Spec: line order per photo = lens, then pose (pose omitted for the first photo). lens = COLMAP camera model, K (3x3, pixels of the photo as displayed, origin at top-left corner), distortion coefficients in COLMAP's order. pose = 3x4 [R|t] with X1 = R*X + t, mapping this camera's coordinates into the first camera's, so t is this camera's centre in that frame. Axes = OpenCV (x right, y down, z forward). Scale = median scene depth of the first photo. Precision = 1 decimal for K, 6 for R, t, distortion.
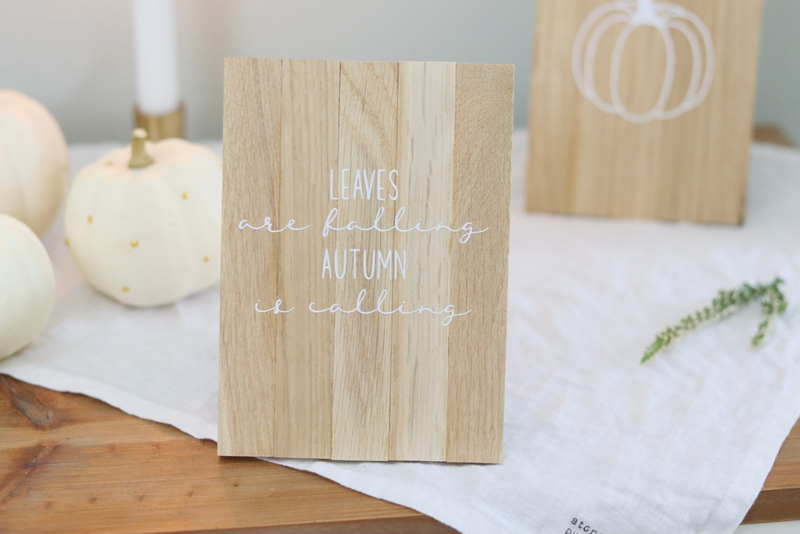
lens RADIAL K [[2038.5, 0, 398.0], [0, 2038.5, 263.8], [0, 0, 1]] dist [-0.156011, 0.000000]
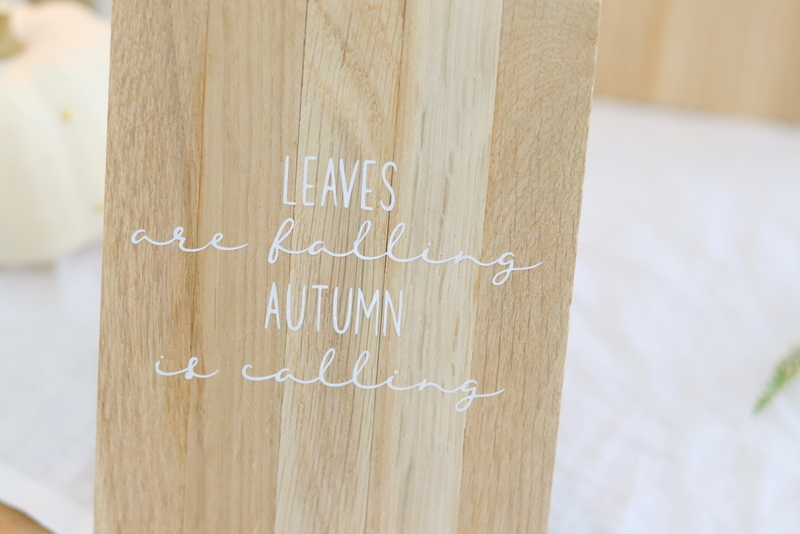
lens RADIAL K [[2066.6, 0, 398.3], [0, 2066.6, 266.5], [0, 0, 1]] dist [-0.129330, 0.000000]
pose [[0.998739, 0.049624, 0.007546, -0.002717], [-0.050123, 0.977984, 0.202572, -0.138920], [0.002672, -0.202695, 0.979238, 0.393652]]
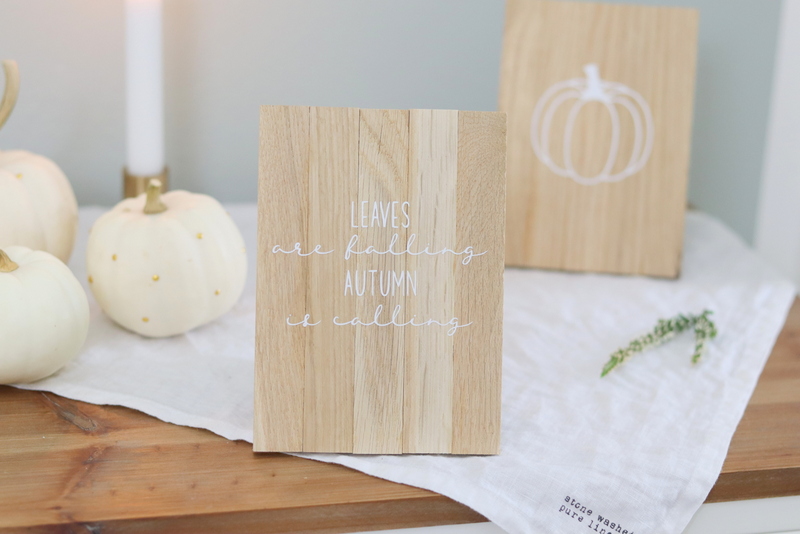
lens RADIAL K [[2038.5, 0, 403.6], [0, 2038.5, 269.8], [0, 0, 1]] dist [-0.156011, 0.000000]
pose [[0.993667, -0.004879, 0.112257, -0.133628], [0.012571, 0.997612, -0.067917, 0.071507], [-0.111657, 0.068898, 0.991356, -0.152091]]
